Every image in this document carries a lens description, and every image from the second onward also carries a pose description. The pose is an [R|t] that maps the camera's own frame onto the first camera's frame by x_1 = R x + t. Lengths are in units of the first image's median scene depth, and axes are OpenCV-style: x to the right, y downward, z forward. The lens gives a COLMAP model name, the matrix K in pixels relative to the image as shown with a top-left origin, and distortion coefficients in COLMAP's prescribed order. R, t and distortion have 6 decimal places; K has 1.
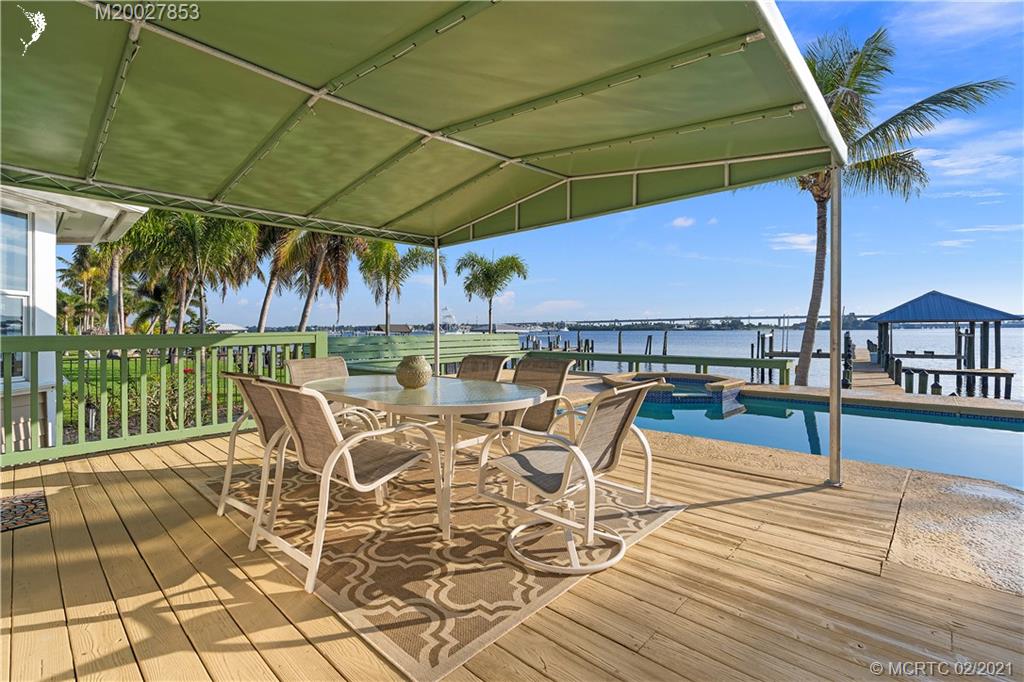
lens RADIAL K [[461.4, 0, 512.0], [0, 461.4, 341.0], [0, 0, 1]] dist [0.000058, -0.000027]
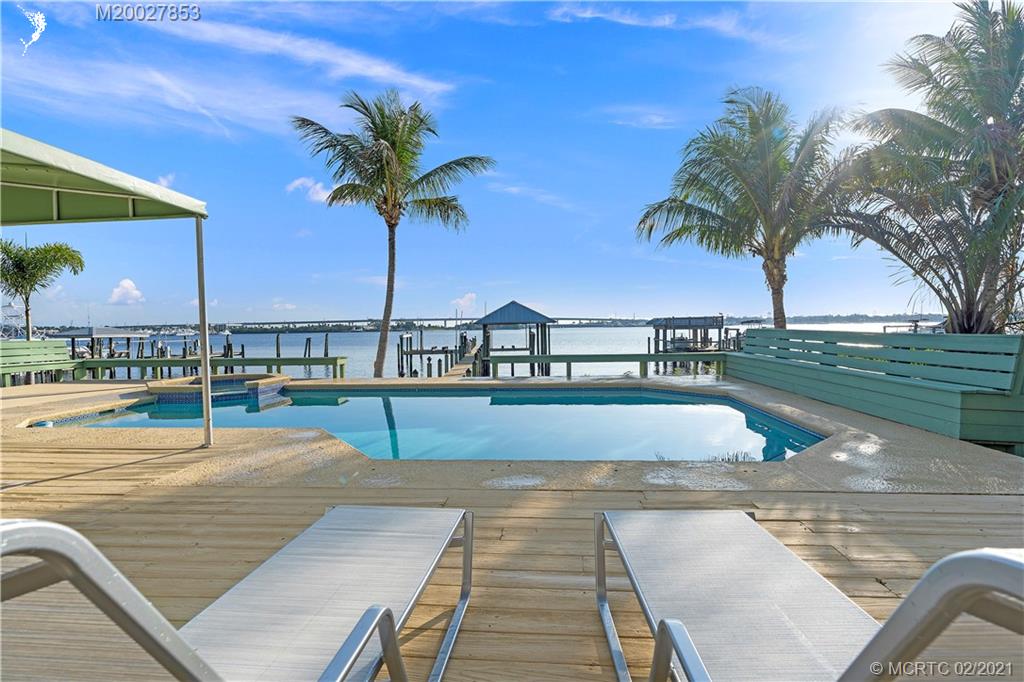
lens RADIAL K [[469.6, 0, 514.3], [0, 469.6, 353.5], [0, 0, 1]] dist [0.000192, -0.000005]
pose [[0.795193, -0.039803, 0.605048, 0.080097], [0.025976, 0.999163, 0.031591, 0.001521], [-0.605799, -0.009404, 0.795562, -0.093561]]
